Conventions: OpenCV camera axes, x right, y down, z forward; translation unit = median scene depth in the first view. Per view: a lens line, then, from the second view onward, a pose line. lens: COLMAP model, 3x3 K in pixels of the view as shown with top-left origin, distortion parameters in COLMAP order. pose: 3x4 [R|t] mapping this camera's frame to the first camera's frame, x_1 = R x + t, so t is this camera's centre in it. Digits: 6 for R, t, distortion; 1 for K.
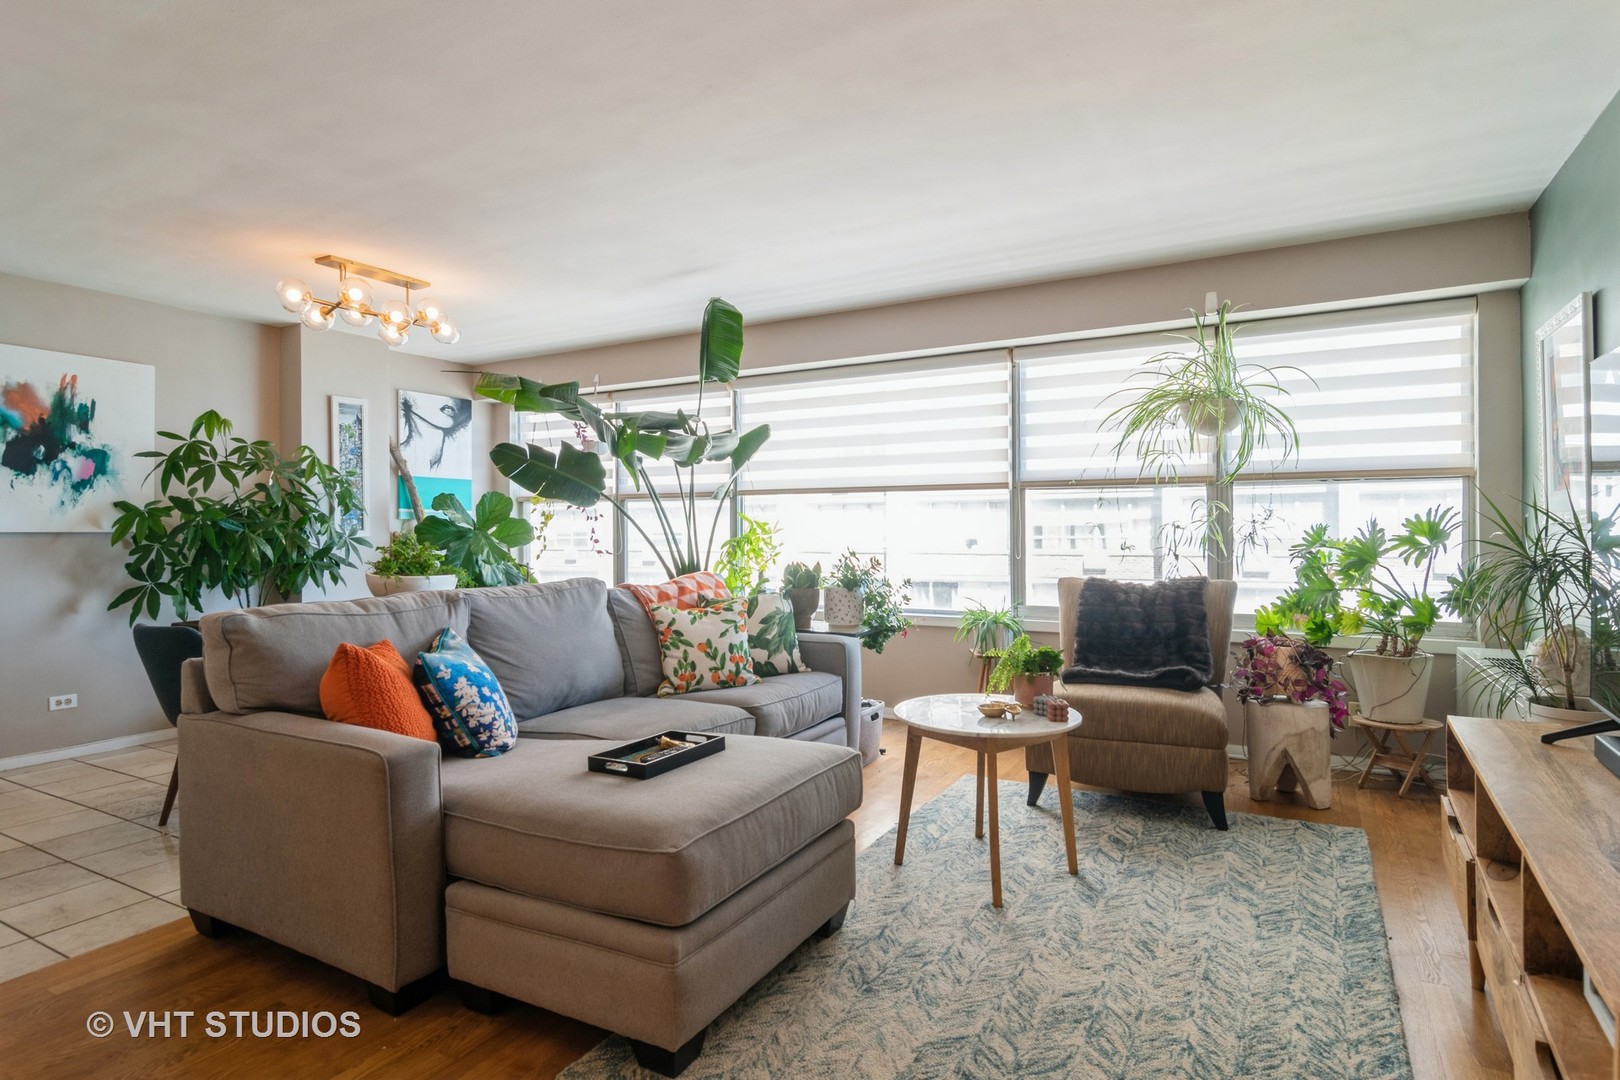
lens RADIAL K [[866.7, 0, 804.4], [0, 866.7, 526.2], [0, 0, 1]] dist [0.000713, 0.000212]
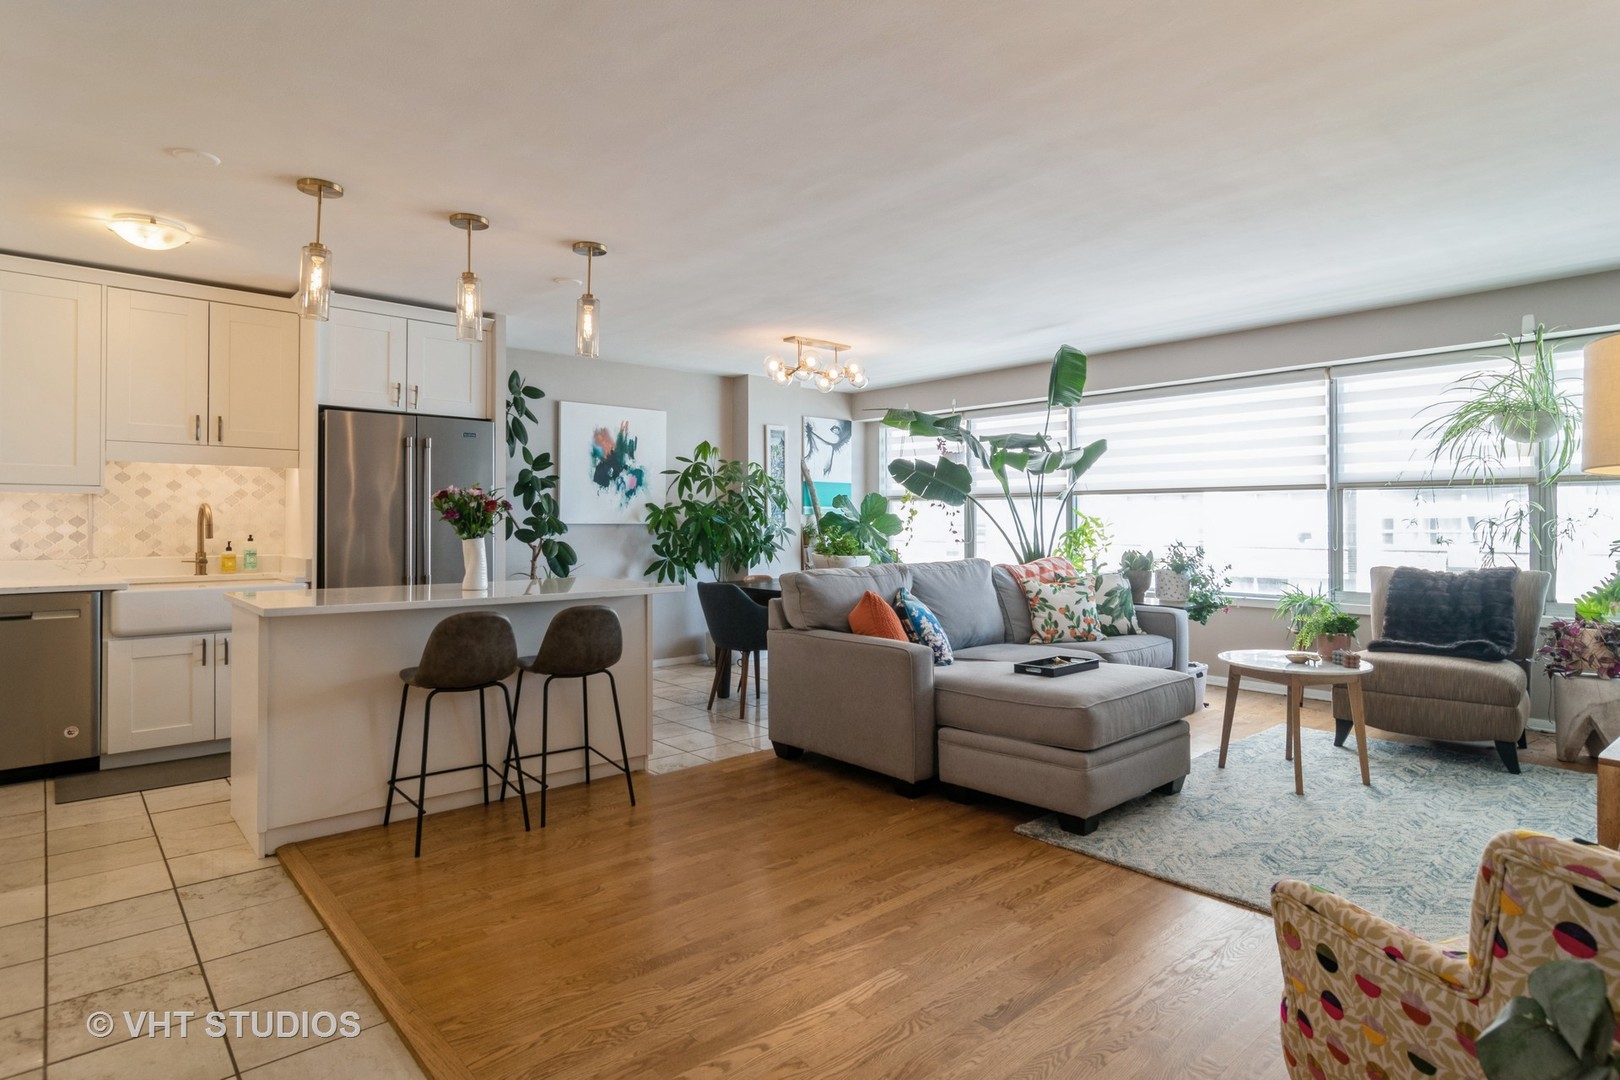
lens RADIAL K [[866.7, 0, 806.1], [0, 866.7, 517.6], [0, 0, 1]] dist [0.000713, 0.000212]
pose [[0.944660, 0.002018, -0.328046, -0.048629], [-0.001805, 0.999998, 0.000955, -0.006883], [0.328047, -0.000310, 0.944661, -0.394219]]
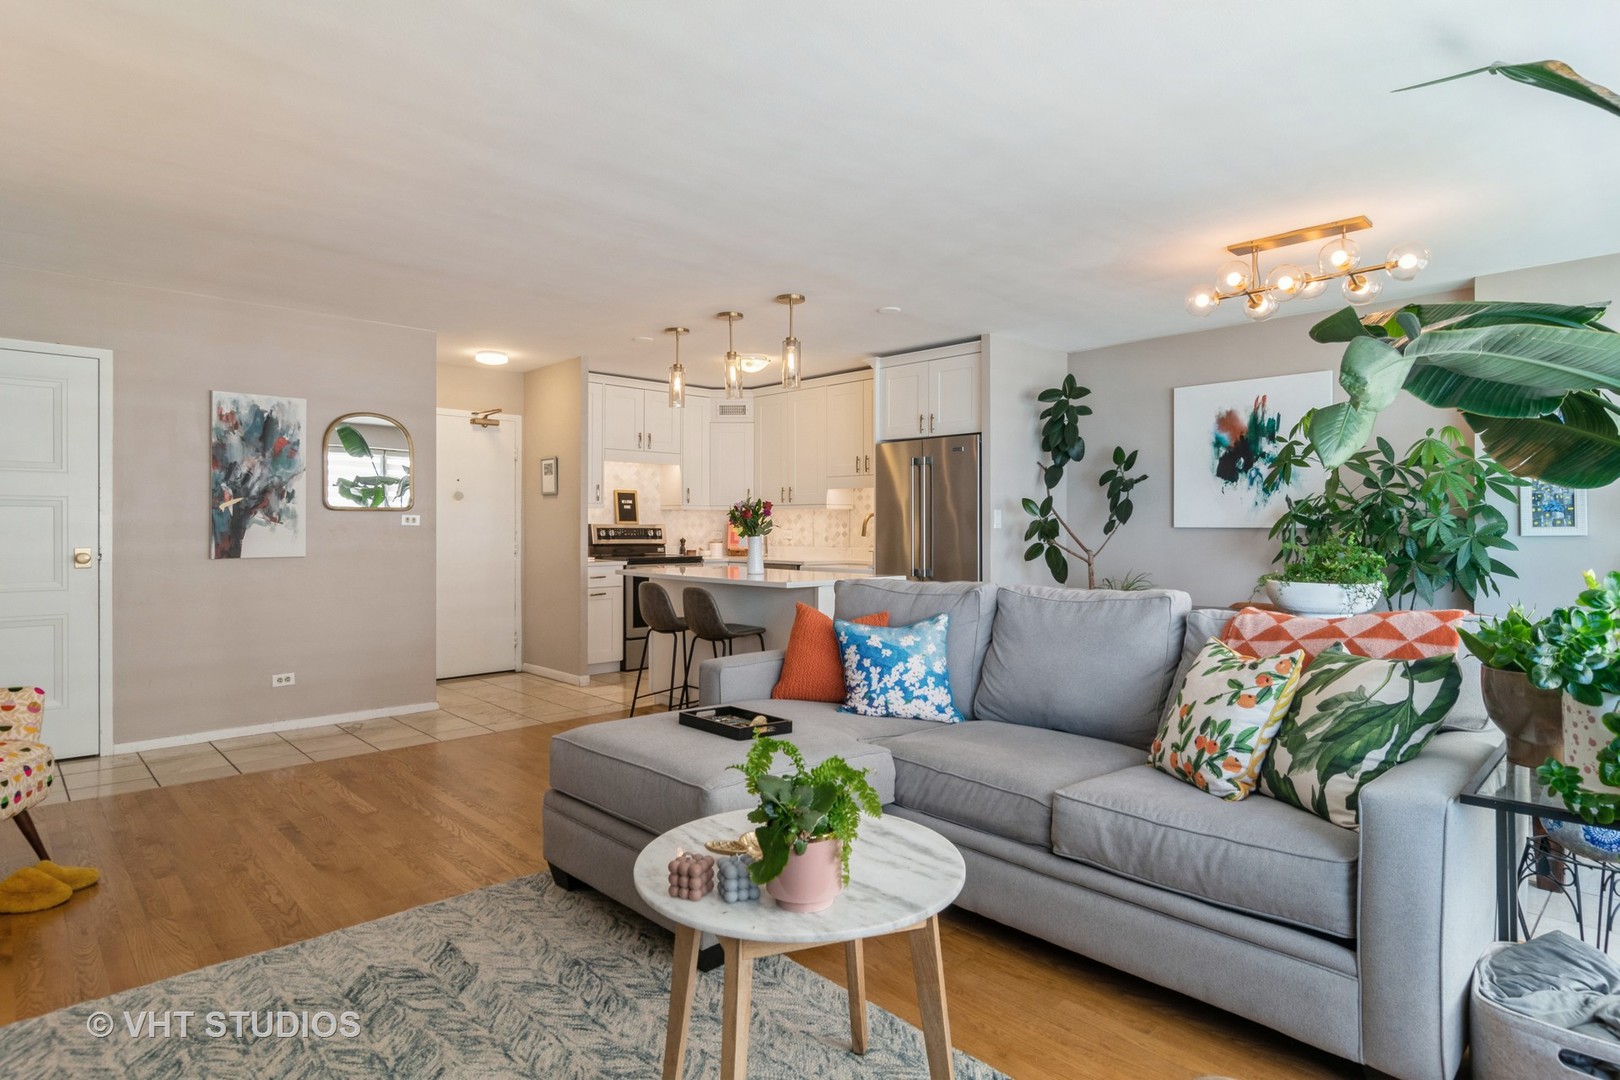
lens RADIAL K [[866.7, 0, 807.9], [0, 866.7, 525.4], [0, 0, 1]] dist [0.000713, 0.000212]
pose [[-0.291386, 0.002774, -0.956602, 0.550691], [0.006250, 0.999980, 0.000996, -0.001472], [0.956585, -0.005688, -0.291397, 0.865067]]
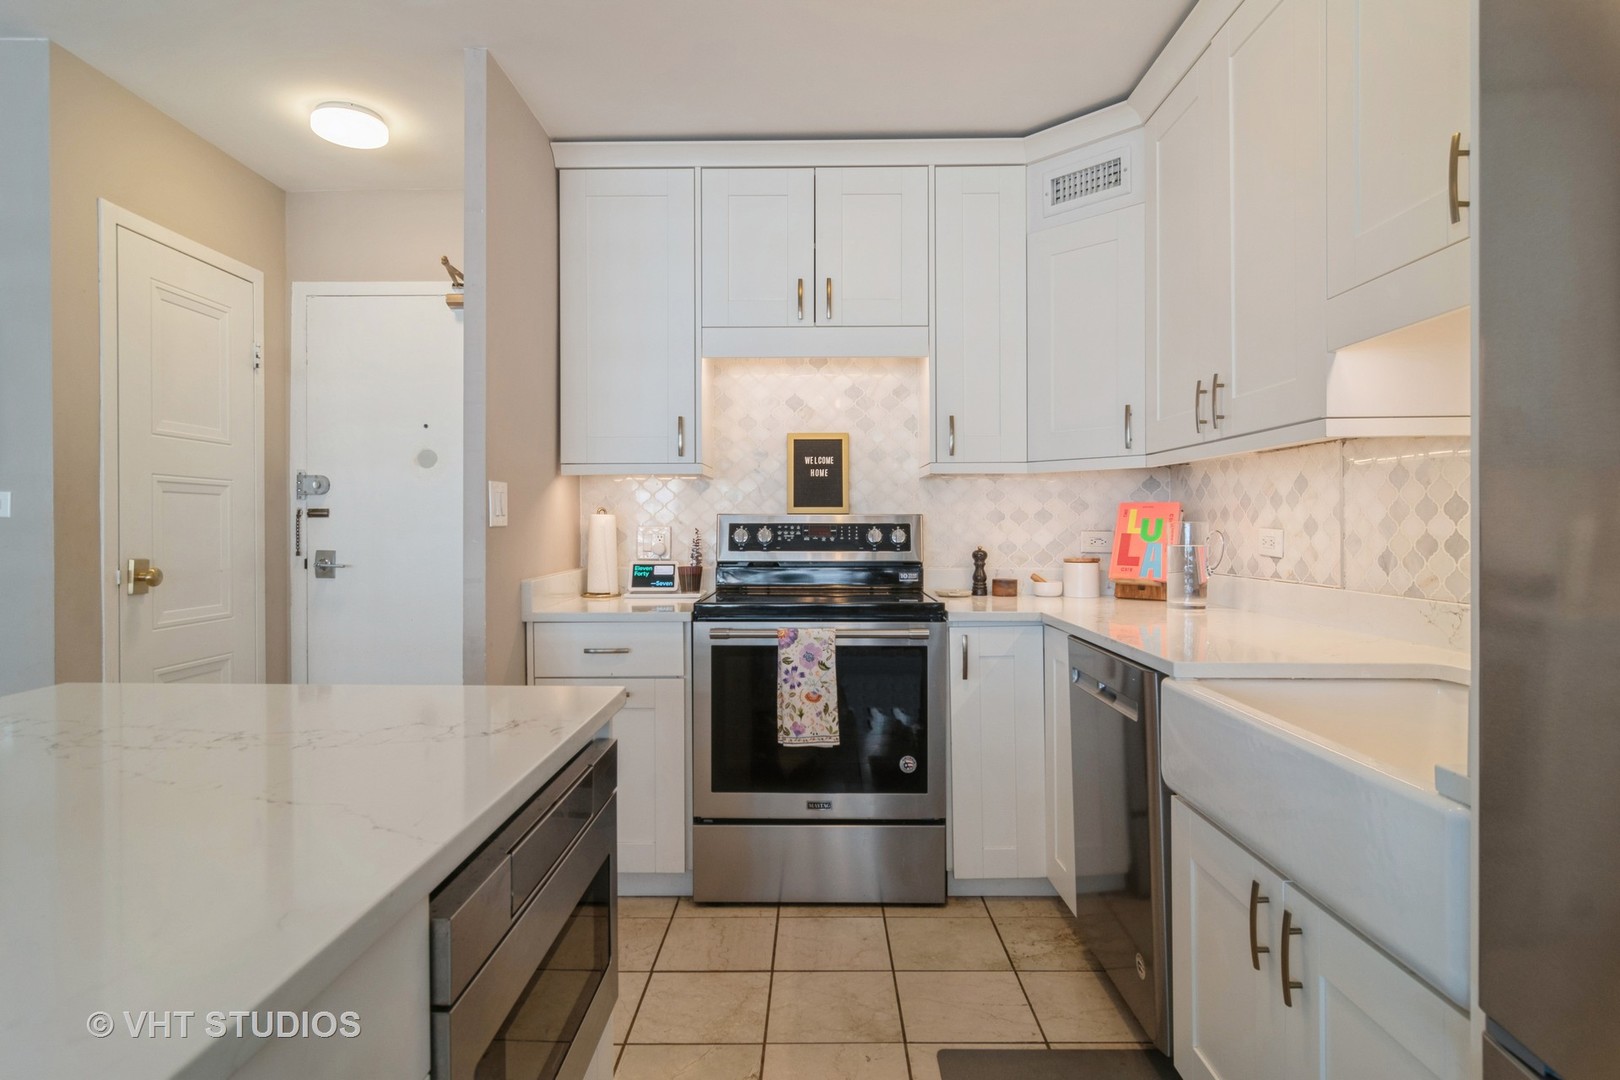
lens RADIAL K [[866.7, 0, 813.7], [0, 866.7, 530.0], [0, 0, 1]] dist [0.000713, 0.000212]
pose [[-0.875530, 0.009214, -0.483075, -0.818734], [0.009660, 0.999952, 0.001564, 0.008689], [0.483066, -0.003298, -0.875577, 0.613953]]
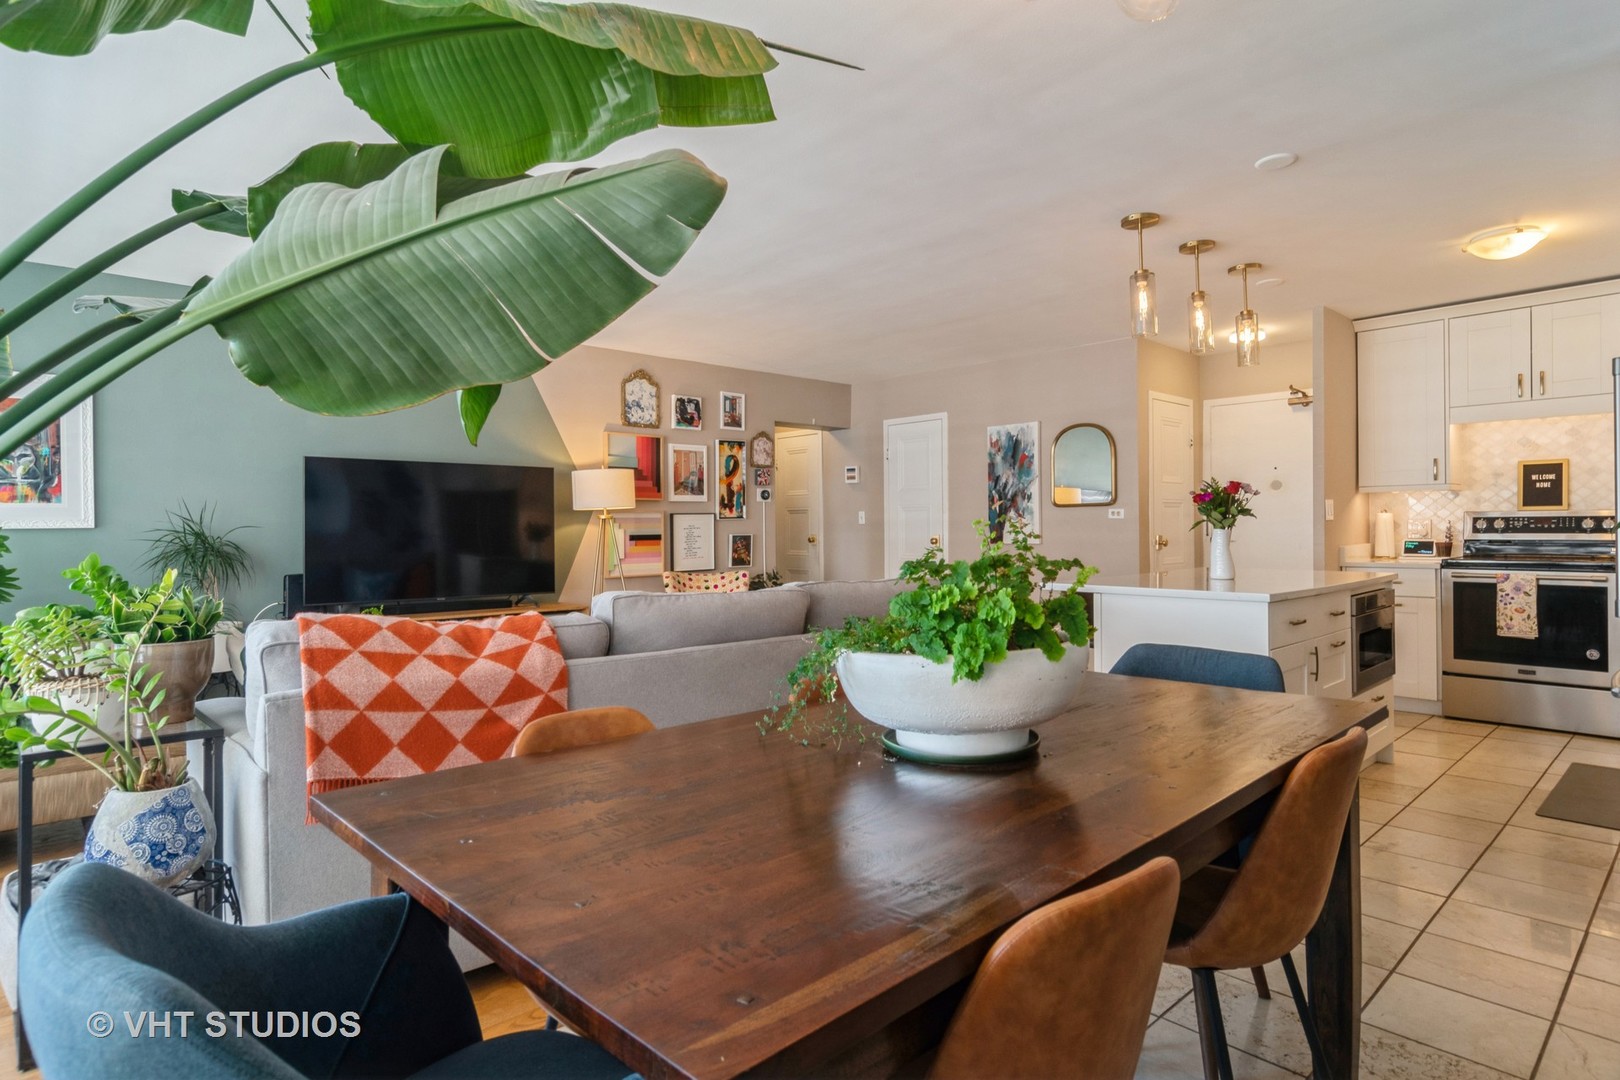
lens RADIAL K [[866.7, 0, 800.6], [0, 866.7, 526.9], [0, 0, 1]] dist [0.000713, 0.000212]
pose [[-0.949770, 0.013660, 0.312651, -0.560713], [0.011968, 0.999902, -0.007332, 0.015829], [-0.312721, -0.003222, -0.949840, 1.500182]]
